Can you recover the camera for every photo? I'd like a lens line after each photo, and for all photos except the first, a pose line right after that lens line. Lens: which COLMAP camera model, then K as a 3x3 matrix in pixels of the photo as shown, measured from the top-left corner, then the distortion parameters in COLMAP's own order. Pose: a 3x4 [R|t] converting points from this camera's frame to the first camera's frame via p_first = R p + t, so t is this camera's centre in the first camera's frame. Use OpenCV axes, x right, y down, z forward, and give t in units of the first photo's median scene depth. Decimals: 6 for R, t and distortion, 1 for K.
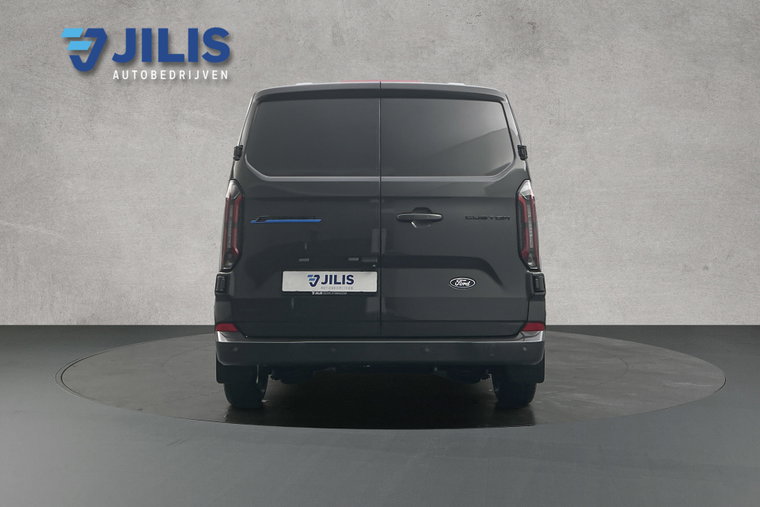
lens RADIAL K [[594.9, 0, 379.6], [0, 594.9, 254.7], [0, 0, 1]] dist [0.004289, -0.005710]
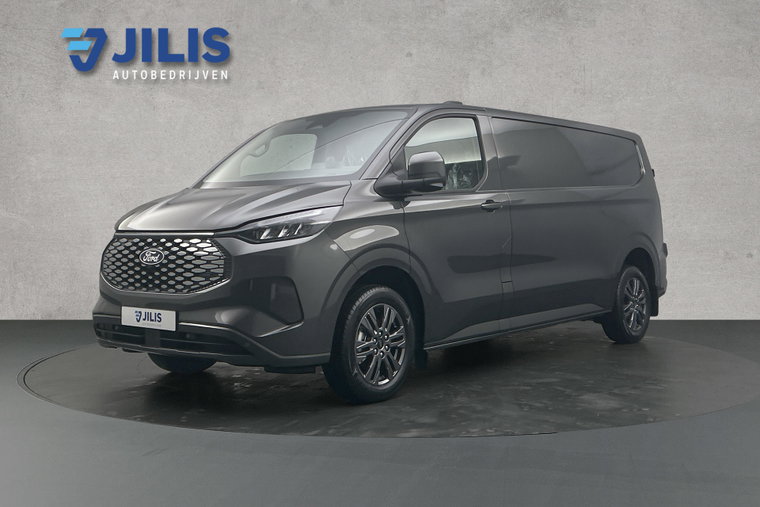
lens RADIAL K [[594.9, 0, 380.0], [0, 594.9, 253.7], [0, 0, 1]] dist [0.004289, -0.005710]
pose [[1.000000, 0.000113, 0.000638, -0.004251], [-0.000112, 0.999998, -0.002063, 0.021393], [-0.000638, 0.002063, 0.999998, 0.112053]]
